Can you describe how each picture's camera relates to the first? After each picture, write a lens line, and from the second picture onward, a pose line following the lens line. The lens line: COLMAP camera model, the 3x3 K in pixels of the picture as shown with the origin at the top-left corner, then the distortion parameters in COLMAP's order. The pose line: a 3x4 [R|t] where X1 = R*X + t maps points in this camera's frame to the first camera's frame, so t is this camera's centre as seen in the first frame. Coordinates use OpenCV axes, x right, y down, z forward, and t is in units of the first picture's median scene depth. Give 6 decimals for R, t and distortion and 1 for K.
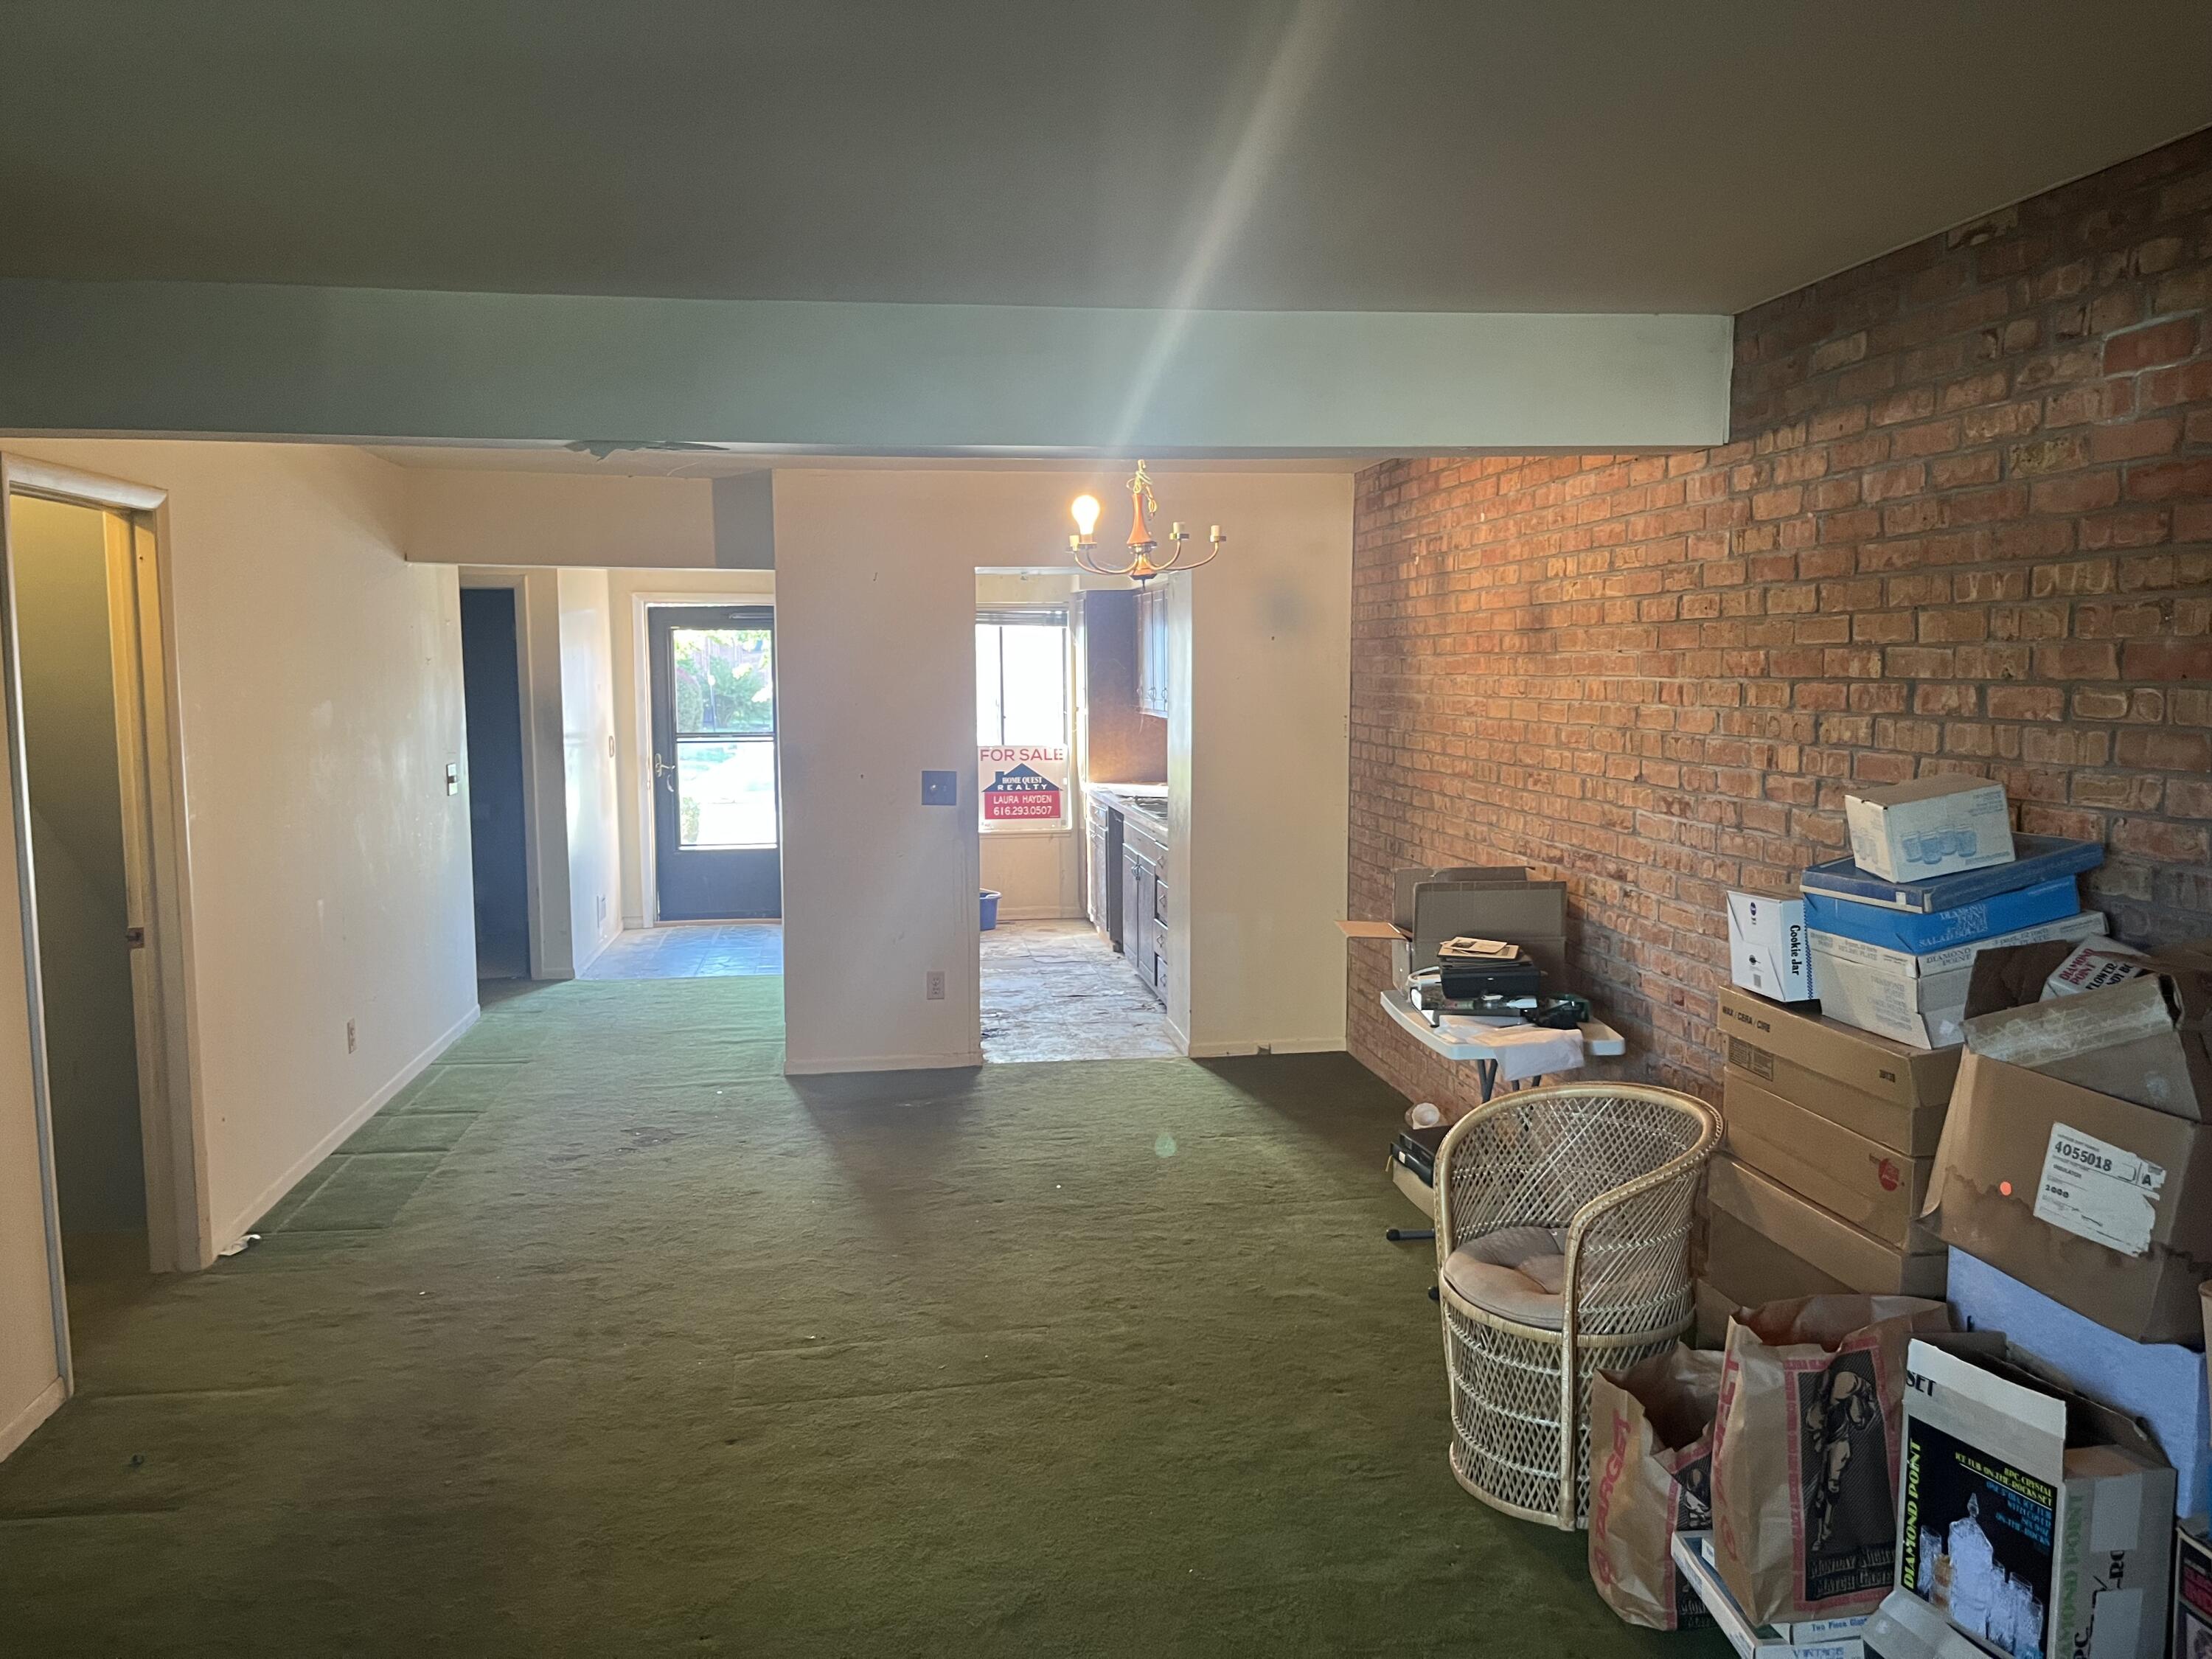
lens RADIAL K [[1694.3, 0, 1105.5], [0, 1694.3, 828.9], [0, 0, 1]] dist [0.070369, -0.011481]
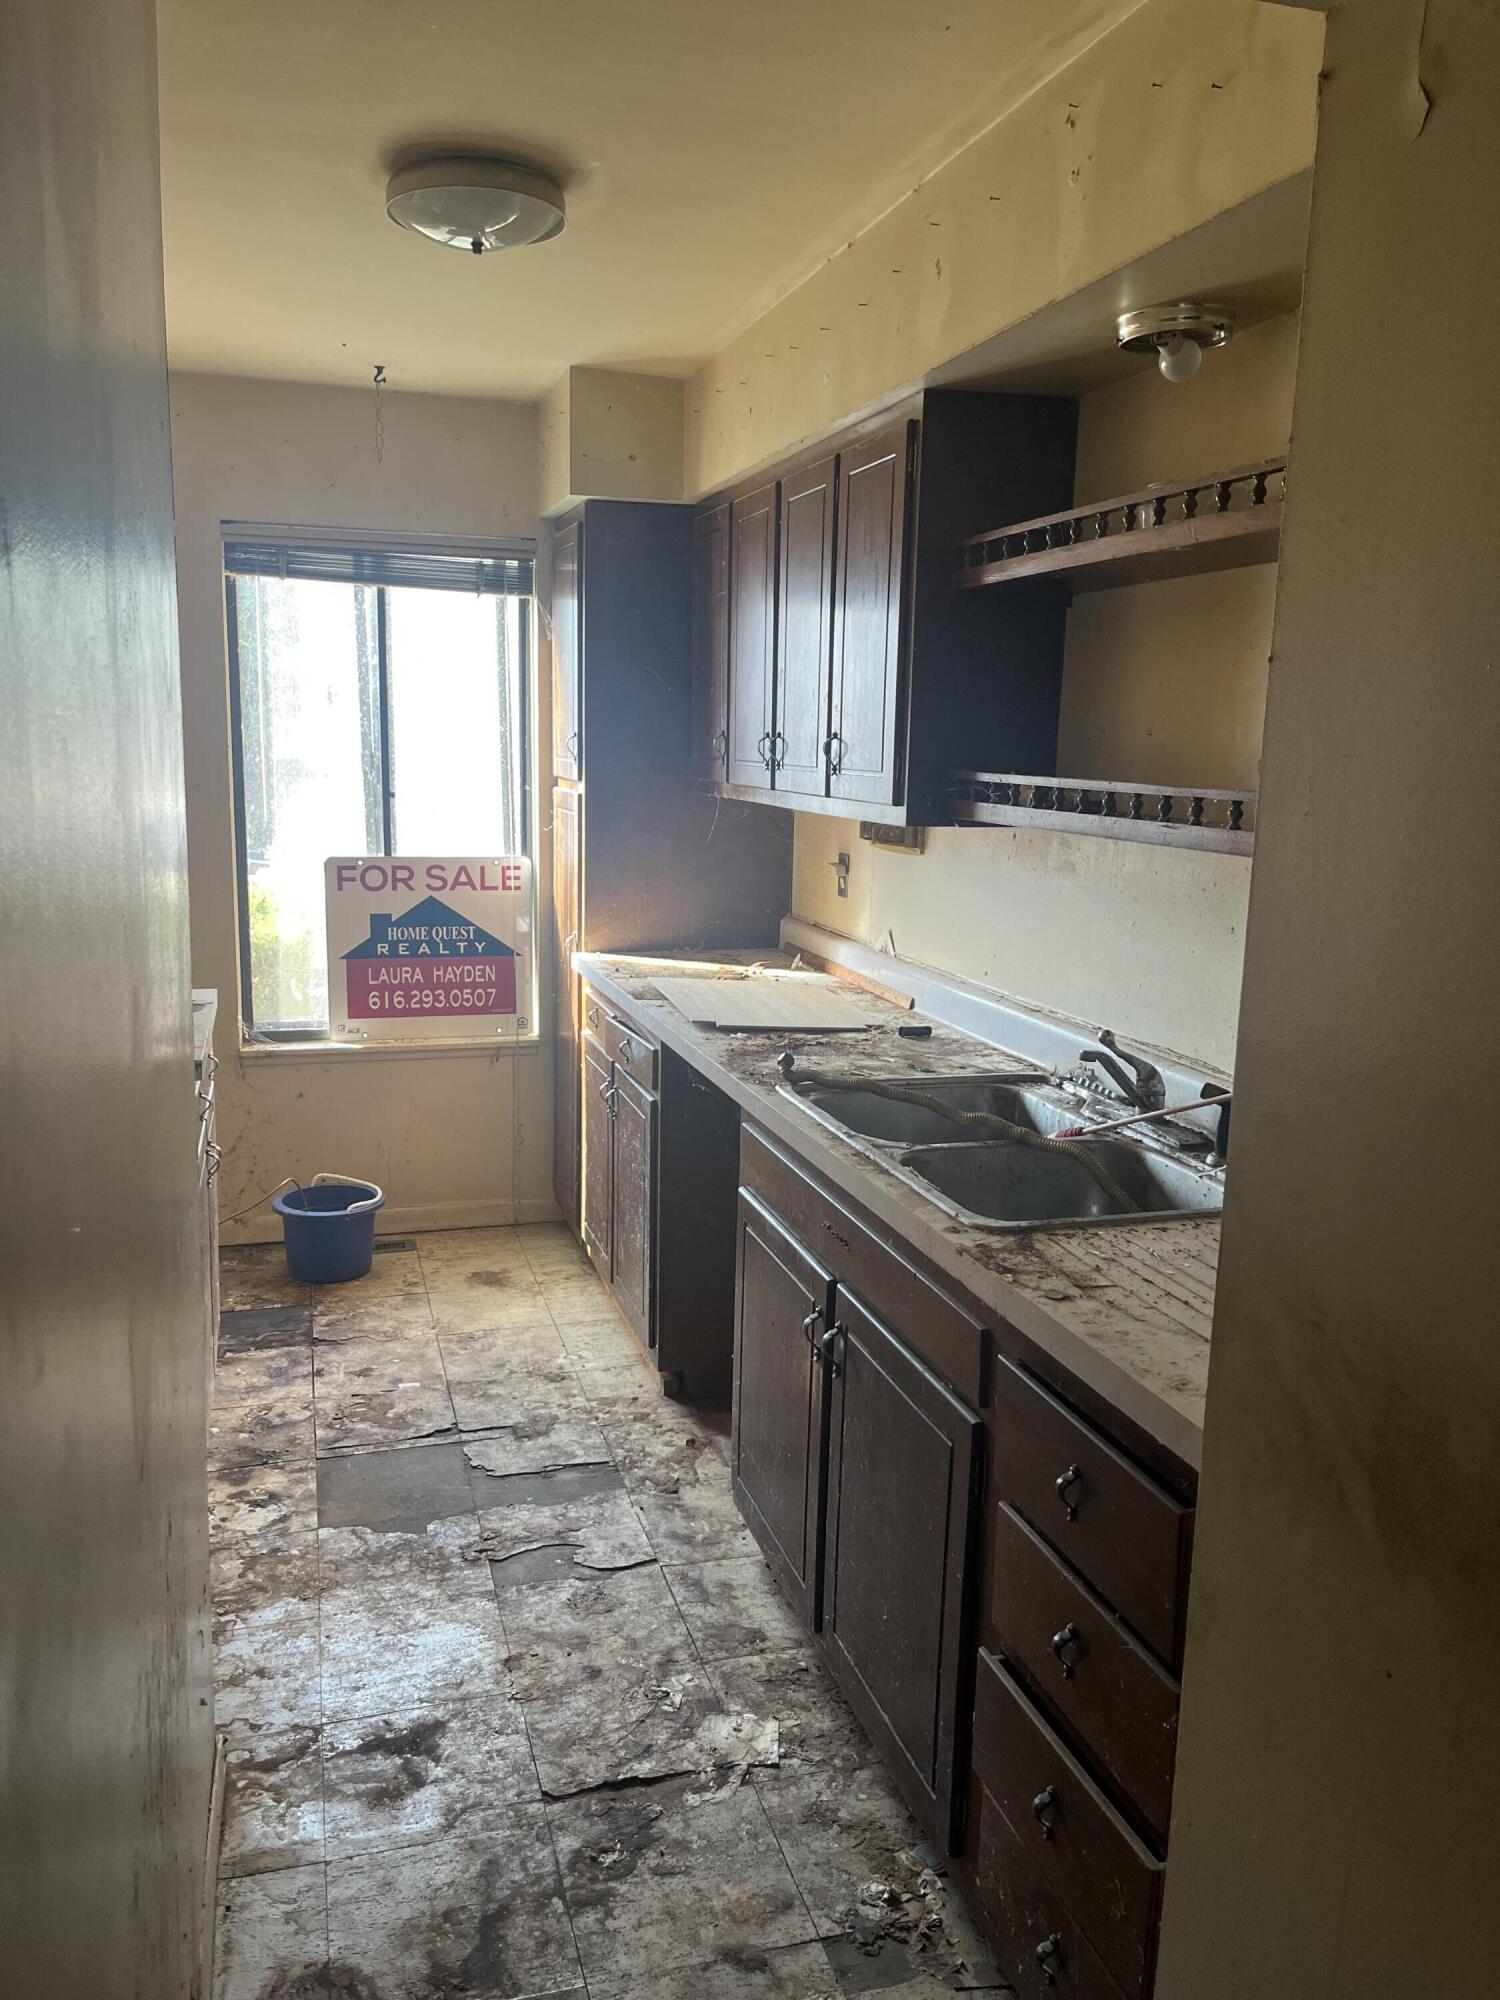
lens RADIAL K [[1531.9, 0, 750.1], [0, 1531.9, 1000.4], [0, 0, 1]] dist [0.070369, -0.011481]
pose [[0.986817, 0.004453, 0.161782, -0.031355], [-0.018222, 0.996322, 0.083724, -0.047082], [-0.160814, -0.085569, 0.983268, 0.575986]]
